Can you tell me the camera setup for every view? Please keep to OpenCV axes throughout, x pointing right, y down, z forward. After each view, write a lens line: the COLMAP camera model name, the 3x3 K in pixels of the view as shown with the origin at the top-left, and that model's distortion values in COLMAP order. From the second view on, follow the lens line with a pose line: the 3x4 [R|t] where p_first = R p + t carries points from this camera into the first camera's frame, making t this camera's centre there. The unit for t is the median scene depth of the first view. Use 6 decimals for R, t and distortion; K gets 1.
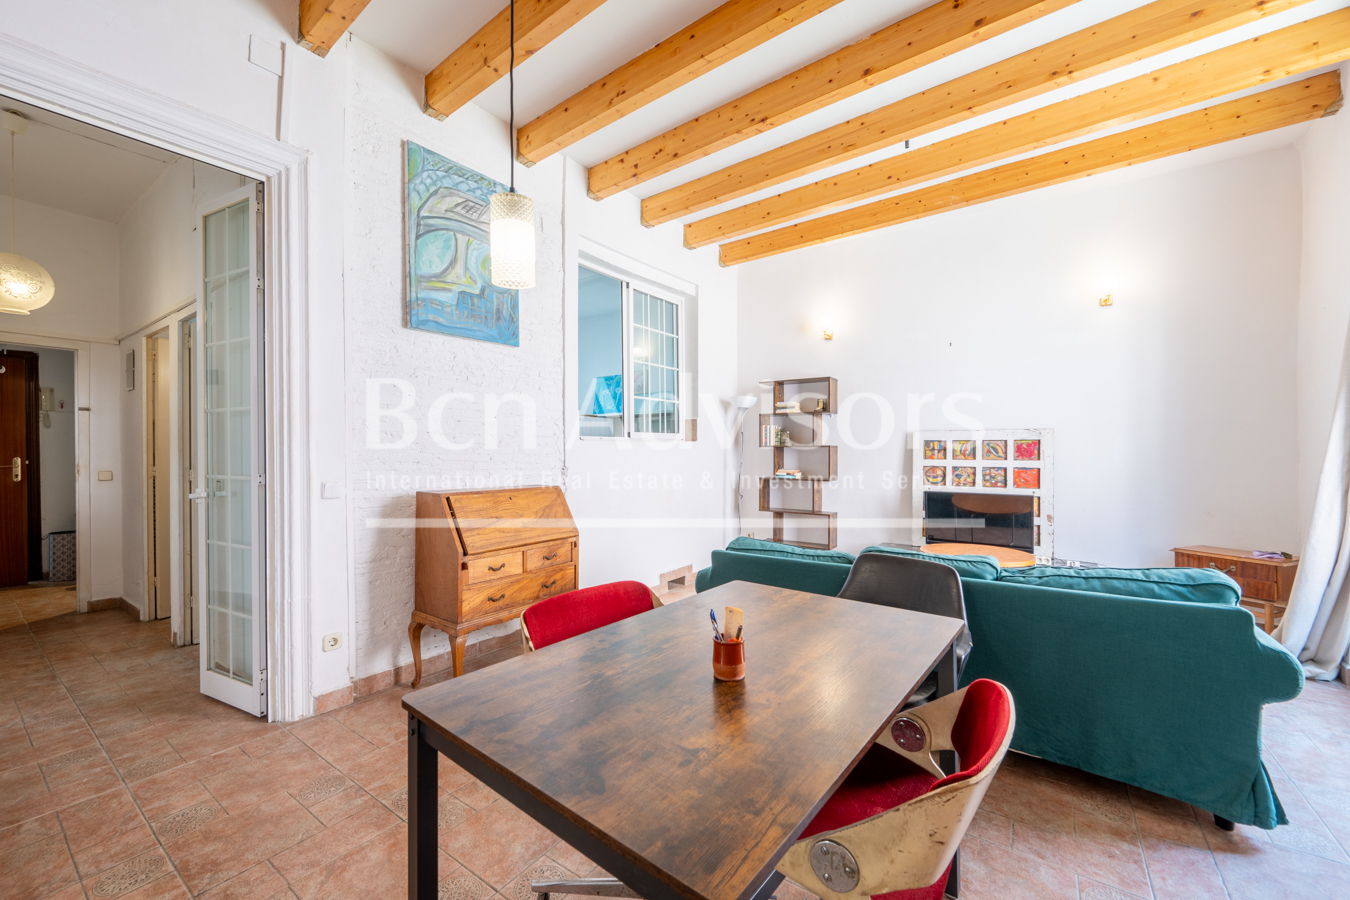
lens RADIAL K [[527.2, 0, 672.8], [0, 527.2, 450.6], [0, 0, 1]] dist [-0.000852, -0.000631]
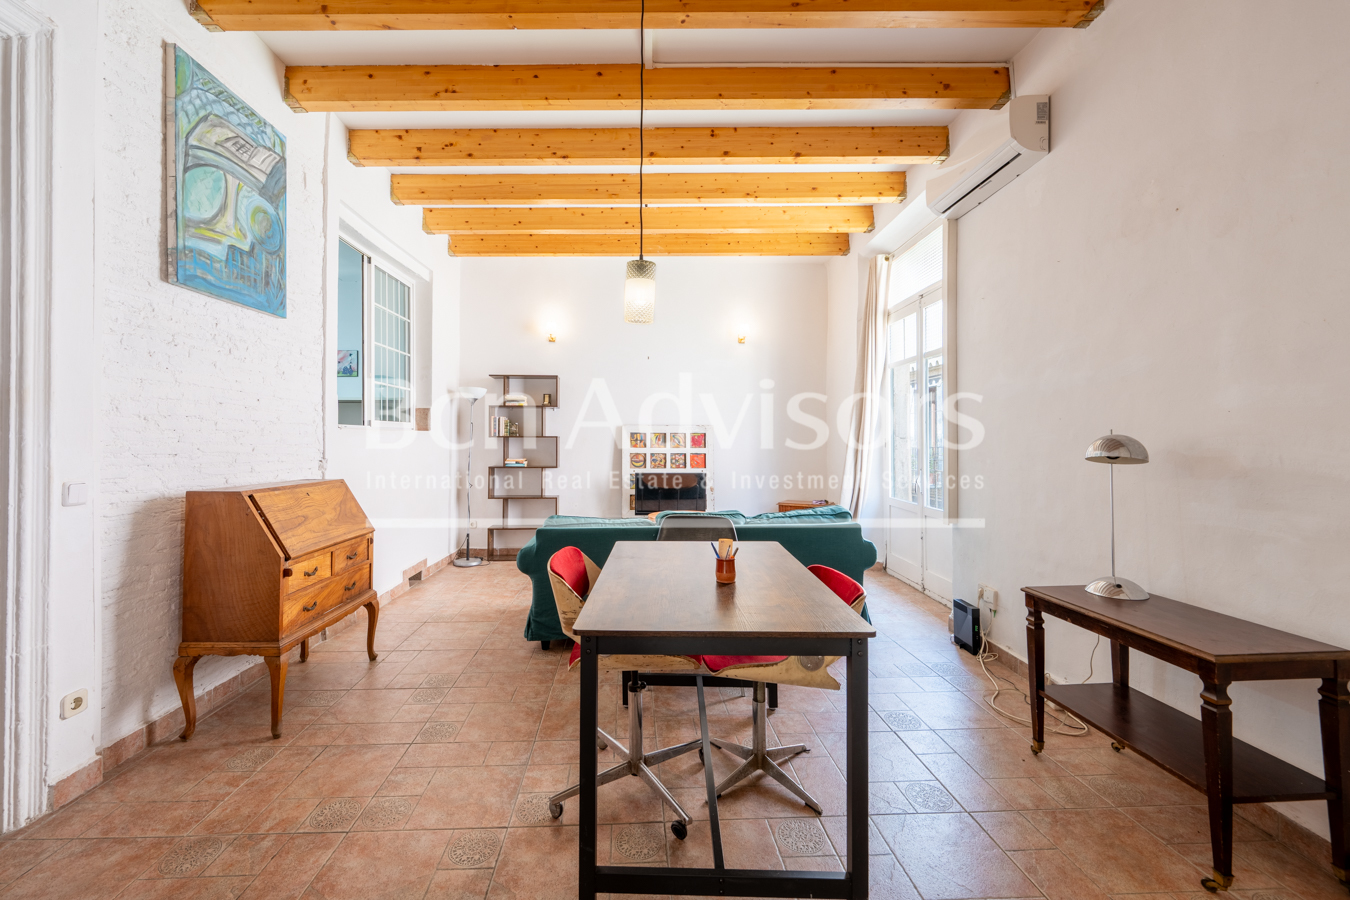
lens RADIAL K [[539.3, 0, 645.3], [0, 539.3, 435.8], [0, 0, 1]] dist [-0.000408, 0.000126]
pose [[0.797142, 0.007222, 0.603749, -0.384608], [-0.001213, 0.999946, -0.010359, 0.001787], [-0.603791, 0.007525, 0.797107, -0.053696]]
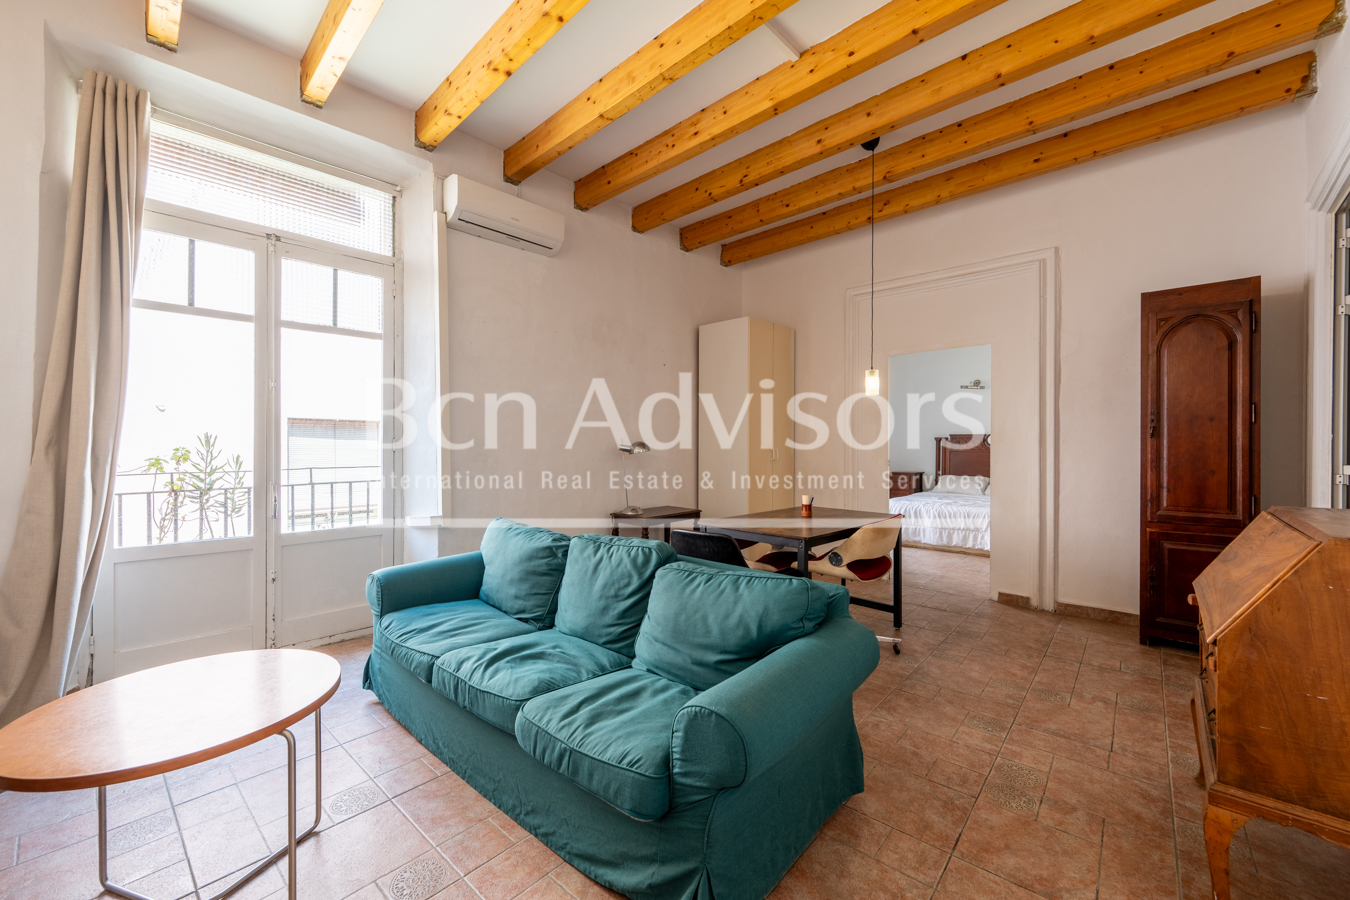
lens RADIAL K [[527.2, 0, 672.8], [0, 527.2, 450.6], [0, 0, 1]] dist [-0.000852, -0.000631]
pose [[-0.994156, 0.000703, 0.107954, 0.192364], [0.001647, 0.999961, 0.008660, 0.007723], [-0.107944, 0.008787, -0.994118, 1.478633]]
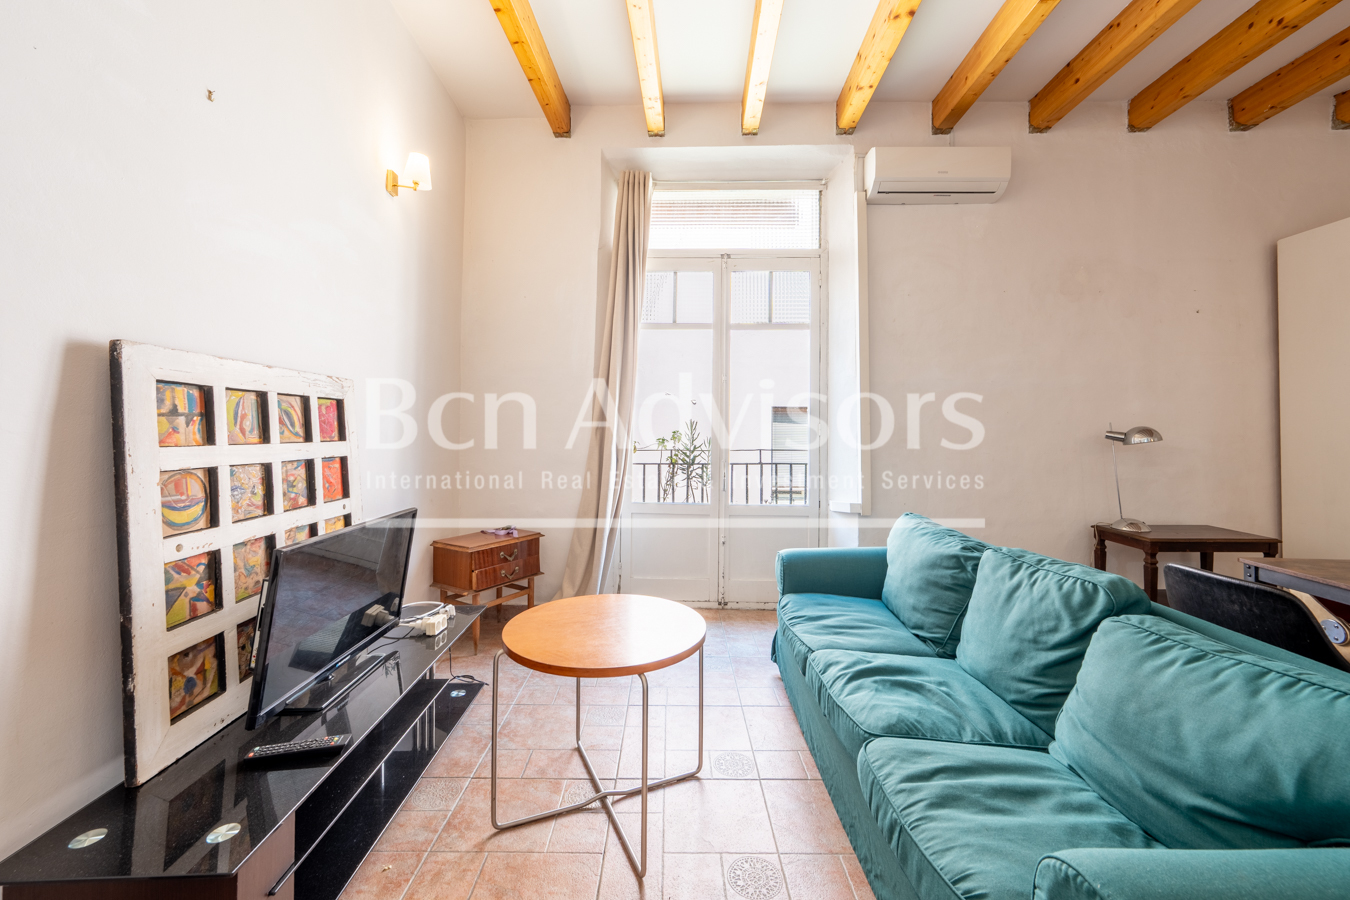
lens RADIAL K [[545.1, 0, 677.7], [0, 545.1, 416.8], [0, 0, 1]] dist [-0.000635, 0.000355]
pose [[-0.588336, 0.016420, 0.808450, 0.123165], [-0.006629, 0.999662, -0.025127, 0.008449], [-0.808589, -0.020143, -0.588029, 1.380746]]
